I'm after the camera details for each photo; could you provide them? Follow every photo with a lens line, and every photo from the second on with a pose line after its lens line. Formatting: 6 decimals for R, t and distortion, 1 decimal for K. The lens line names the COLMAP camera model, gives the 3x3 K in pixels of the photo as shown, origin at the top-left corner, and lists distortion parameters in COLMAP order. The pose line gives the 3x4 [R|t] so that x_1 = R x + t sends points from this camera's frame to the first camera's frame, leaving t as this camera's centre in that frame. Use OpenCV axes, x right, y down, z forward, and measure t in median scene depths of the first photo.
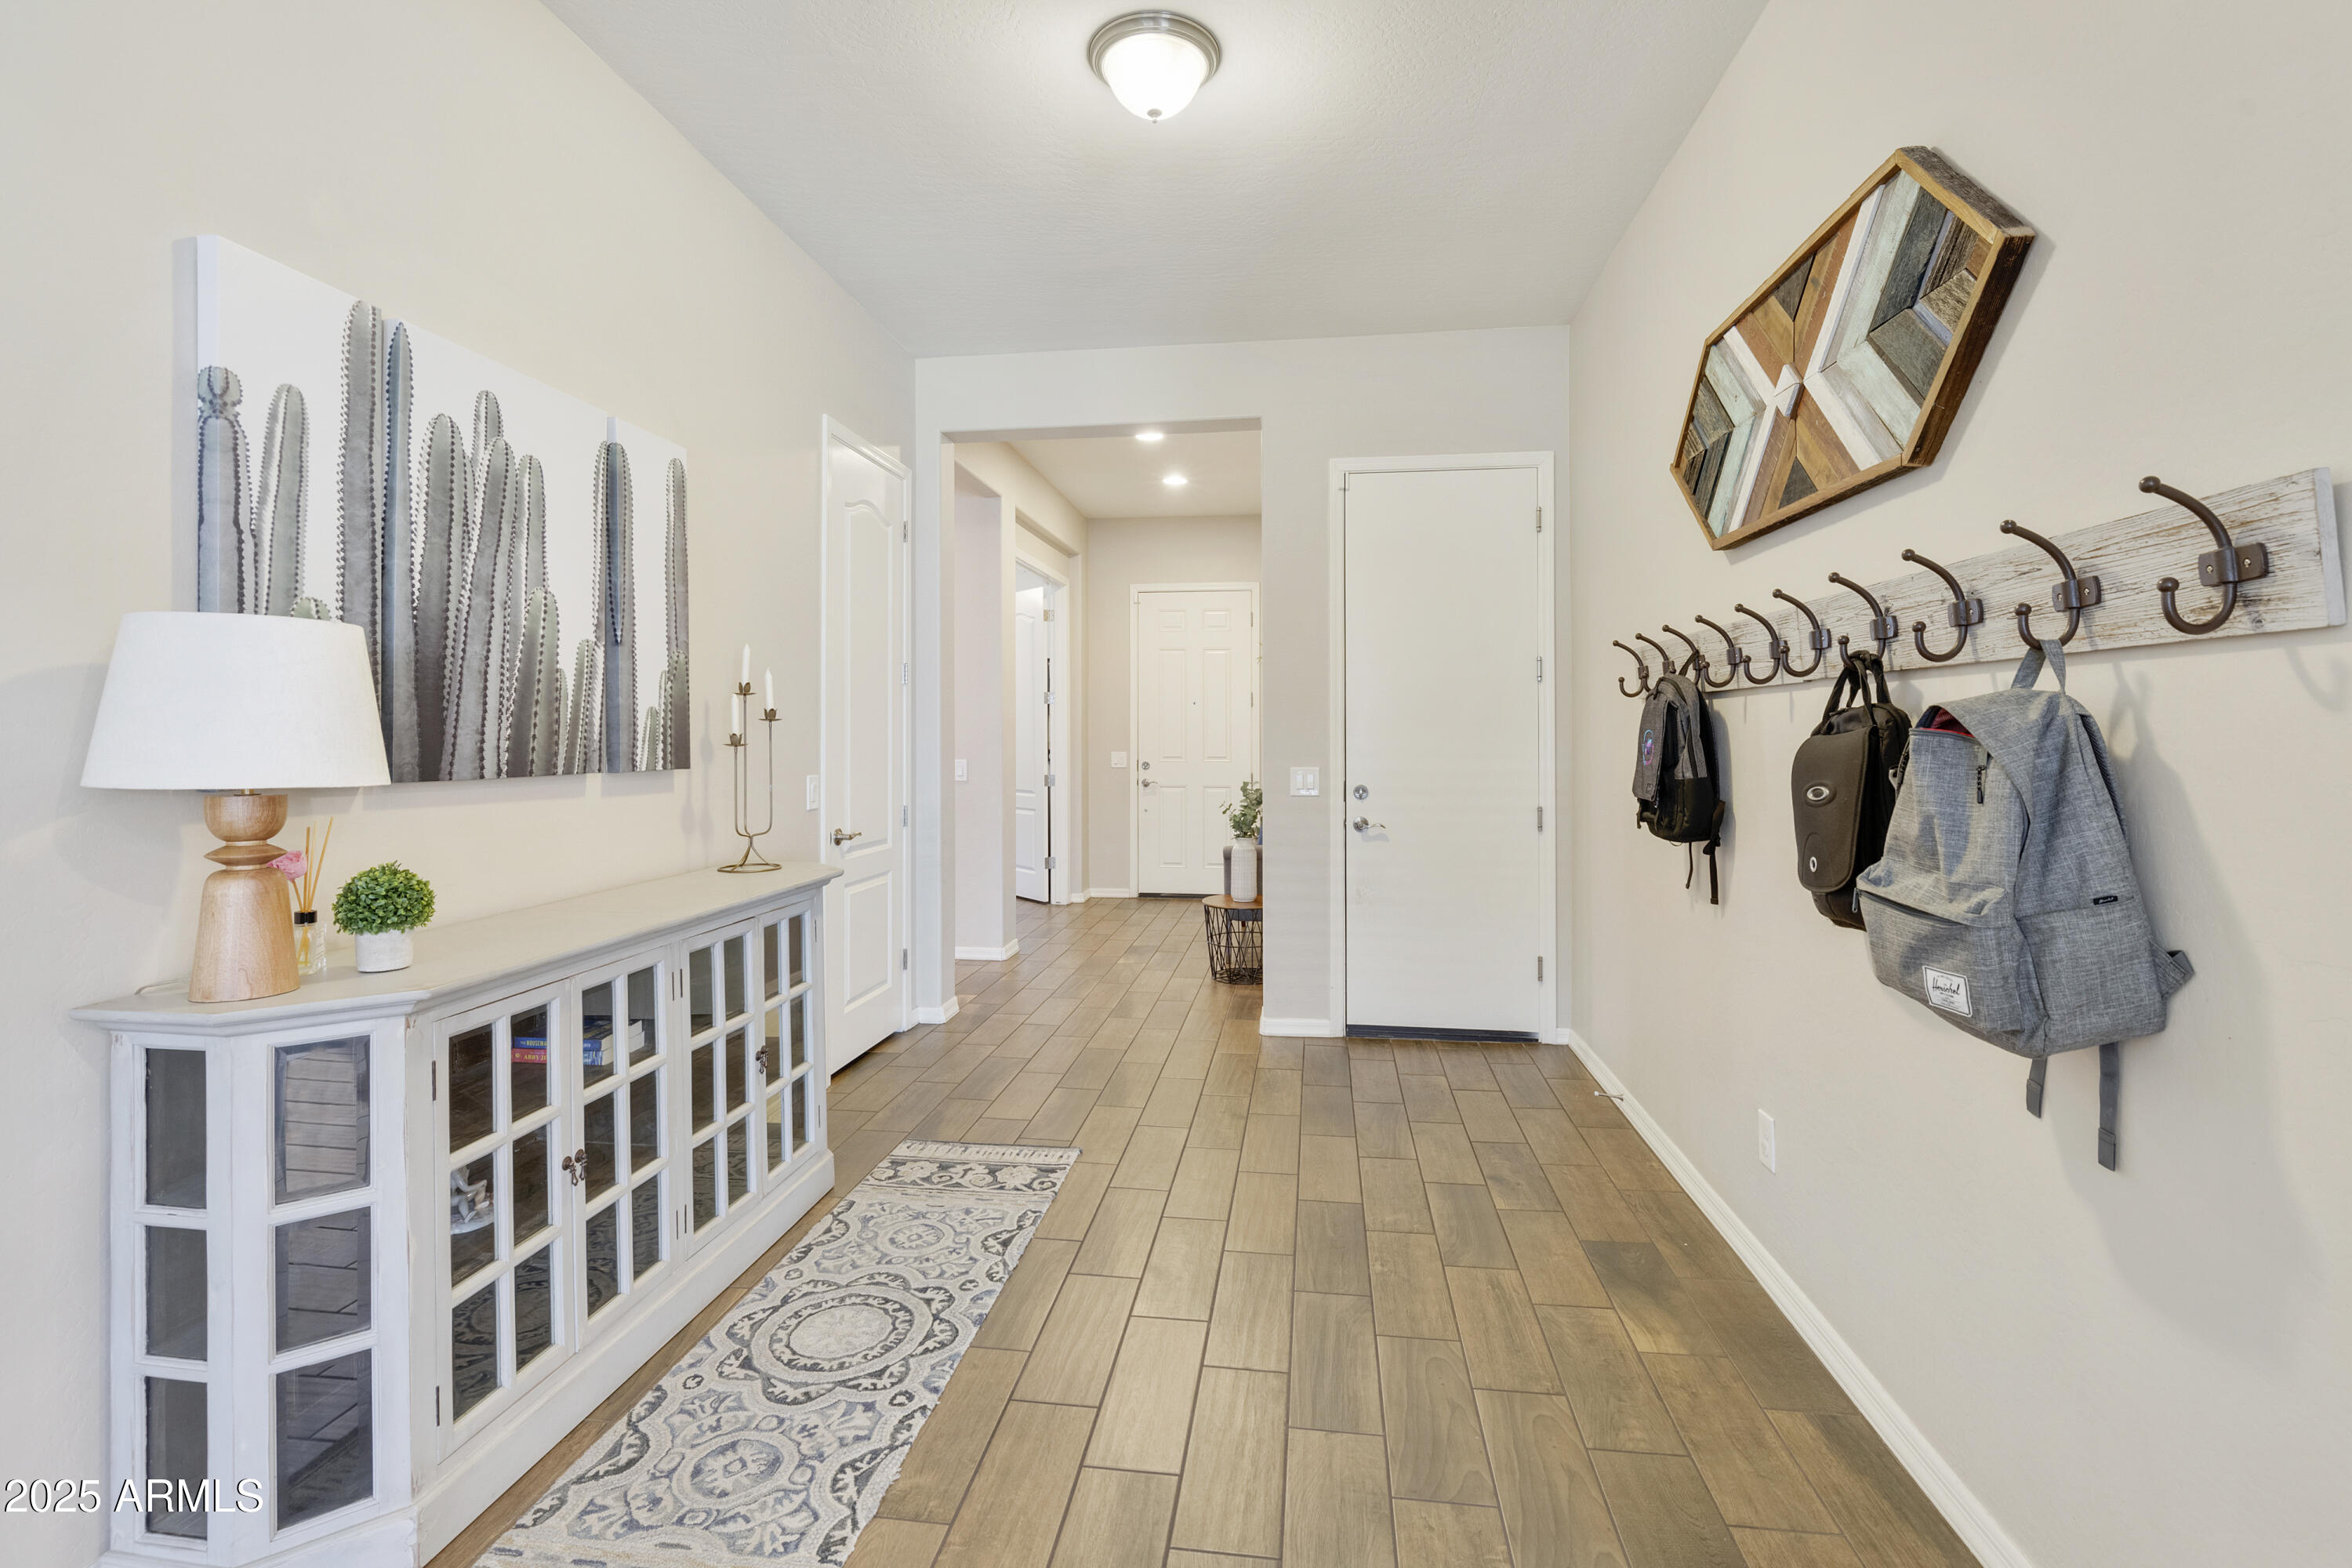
lens RADIAL K [[1073.9, 0, 1173.1], [0, 1073.9, 727.6], [0, 0, 1]] dist [0.002264, -0.002220]
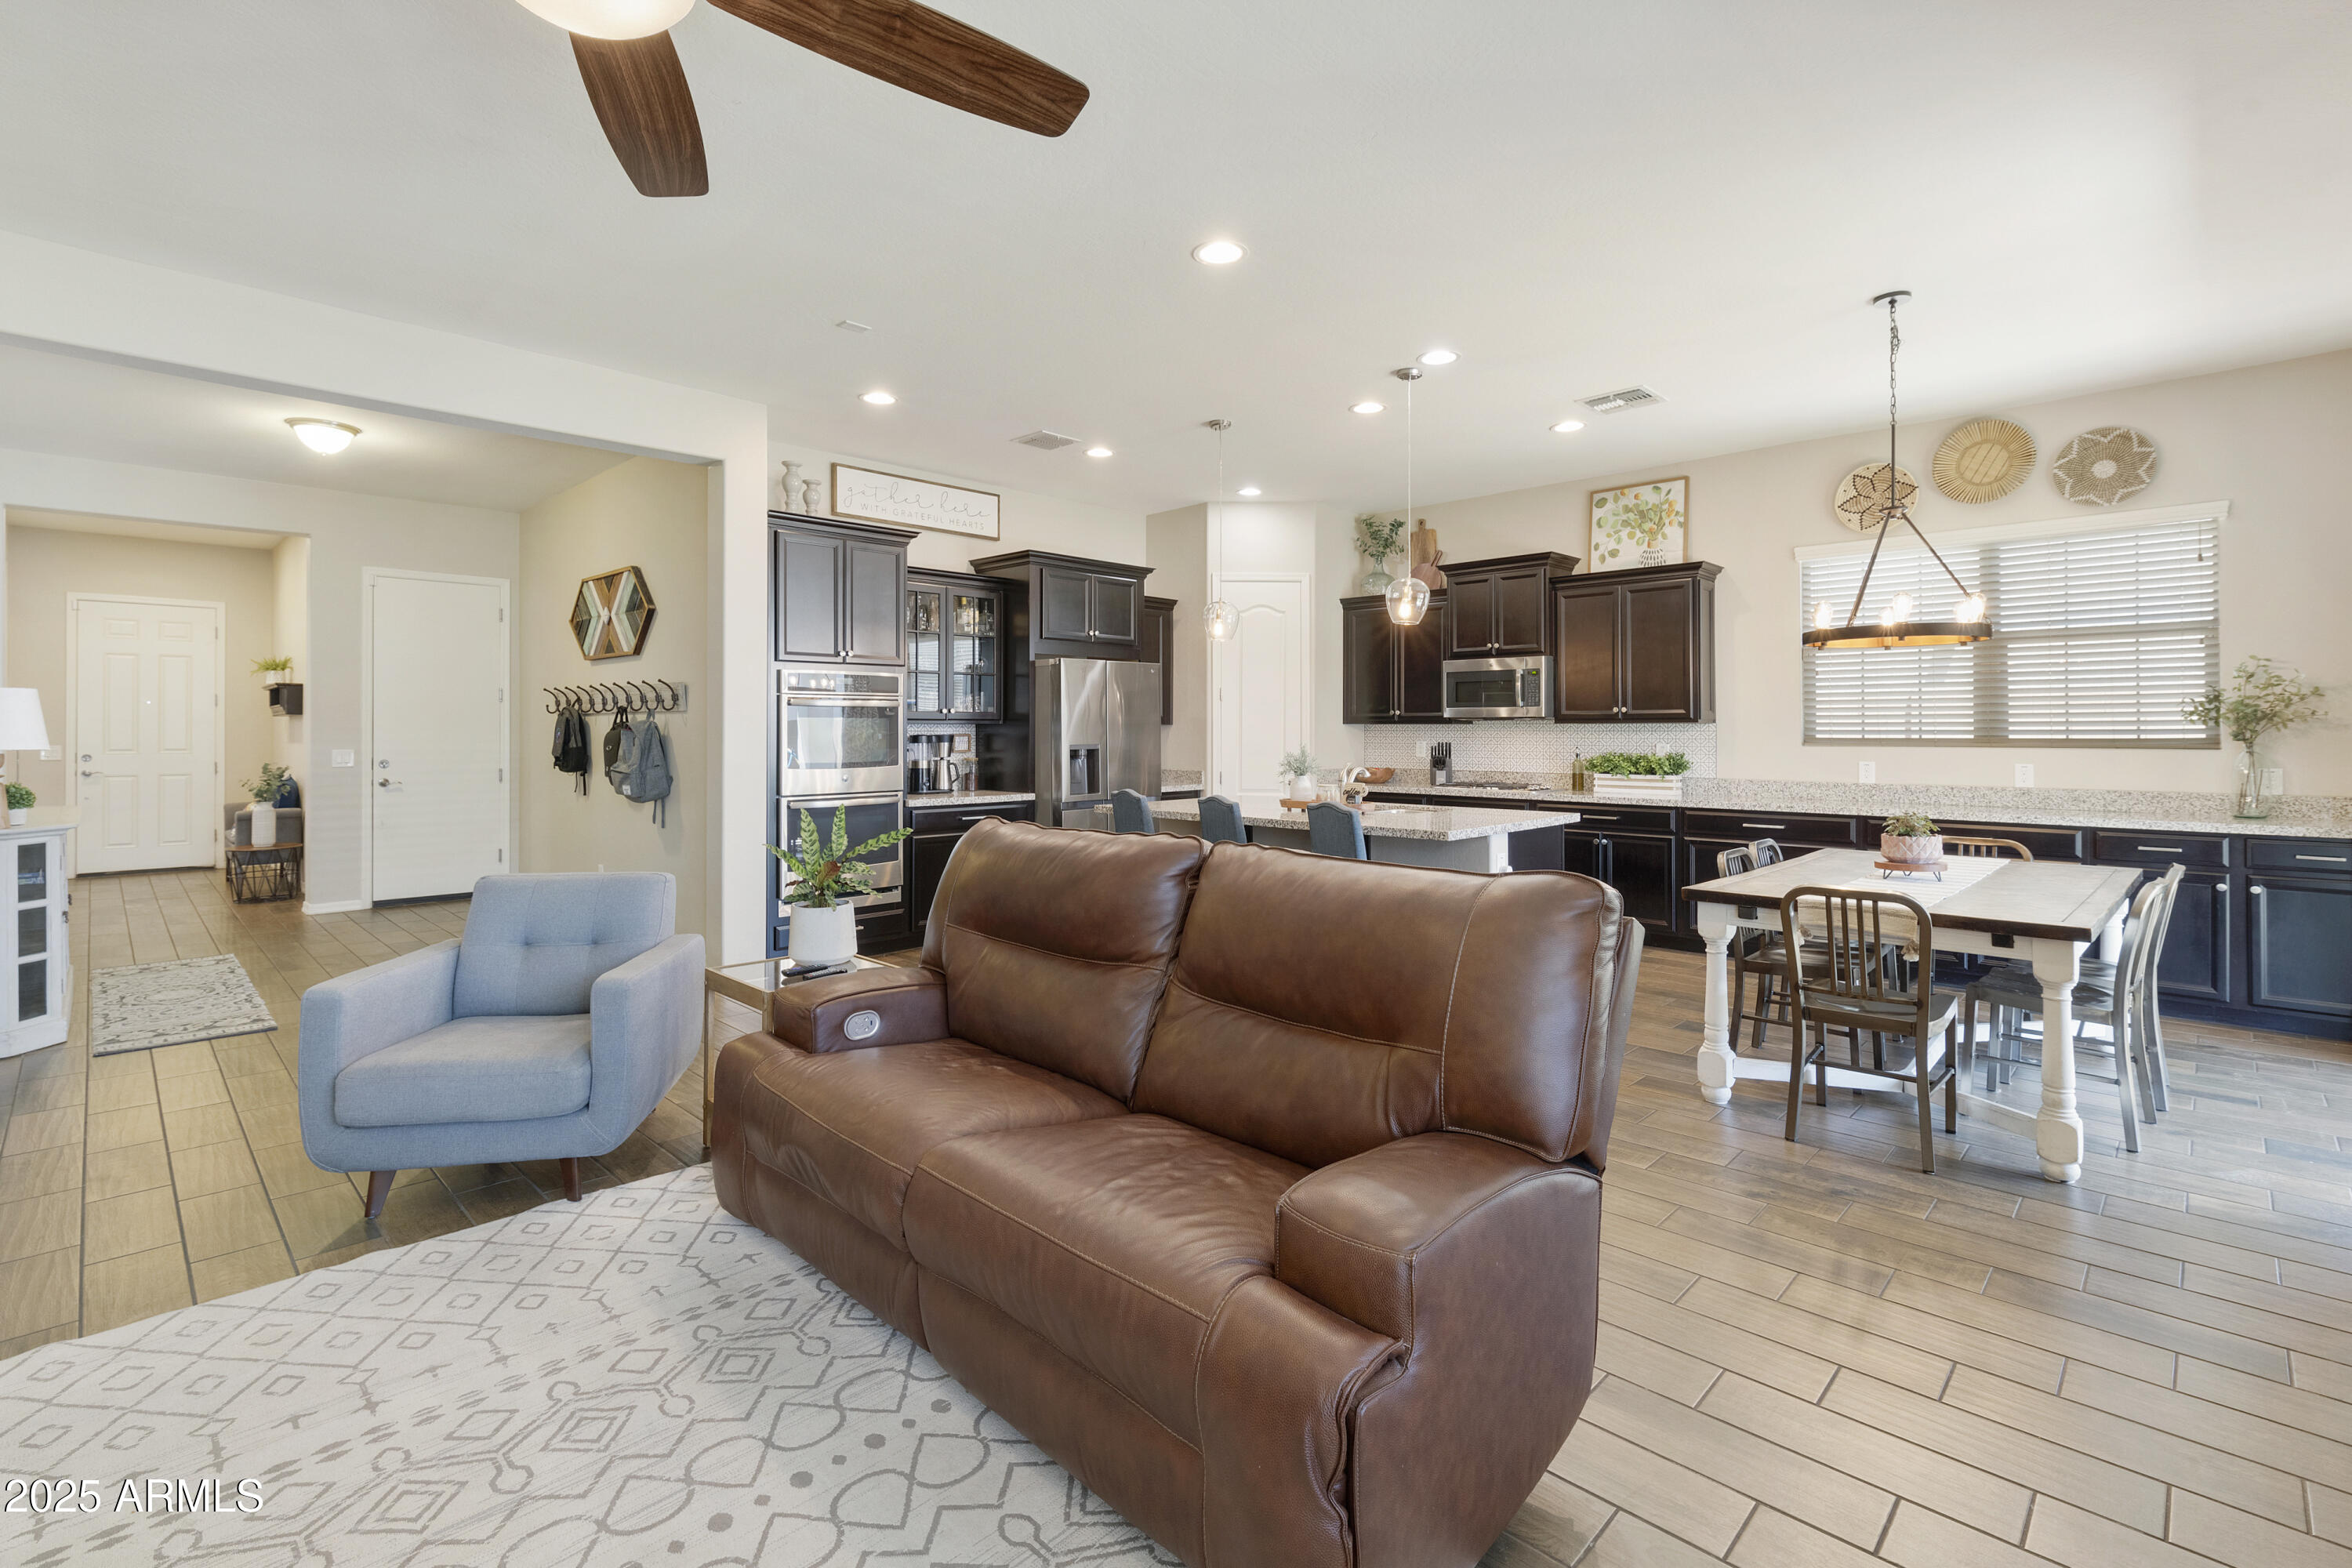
lens RADIAL K [[1073.9, 0, 1181.7], [0, 1073.9, 724.8], [0, 0, 1]] dist [0.002264, -0.002220]
pose [[0.600649, 0.000878, 0.799513, -0.737163], [-0.004448, 0.999988, 0.002243, -0.019729], [-0.799501, -0.004904, 0.600645, -1.787077]]
